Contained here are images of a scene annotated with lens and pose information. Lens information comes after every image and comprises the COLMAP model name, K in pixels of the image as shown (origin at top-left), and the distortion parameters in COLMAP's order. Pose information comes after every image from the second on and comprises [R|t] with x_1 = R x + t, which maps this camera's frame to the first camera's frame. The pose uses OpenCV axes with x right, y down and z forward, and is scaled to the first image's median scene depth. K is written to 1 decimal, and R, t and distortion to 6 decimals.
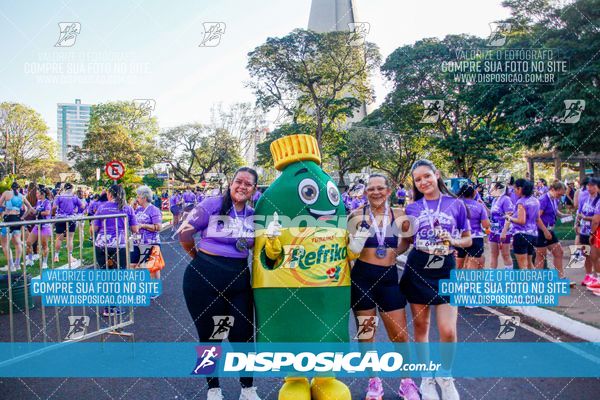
lens RADIAL K [[612.8, 0, 300.0], [0, 612.8, 200.0], [0, 0, 1]] dist [-0.006805, 0.004837]
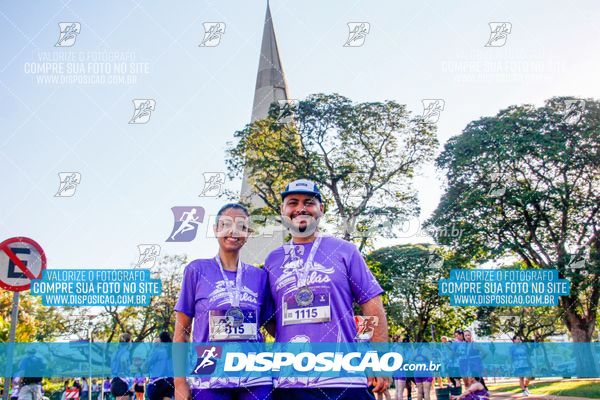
lens RADIAL K [[657.1, 0, 298.0], [0, 657.1, 217.1], [0, 0, 1]] dist [0.004192, 0.018346]
pose [[0.987744, -0.011434, 0.155663, -0.116136], [0.051952, 0.964531, -0.258808, 0.015281], [-0.147183, 0.263723, 0.953303, 0.354493]]
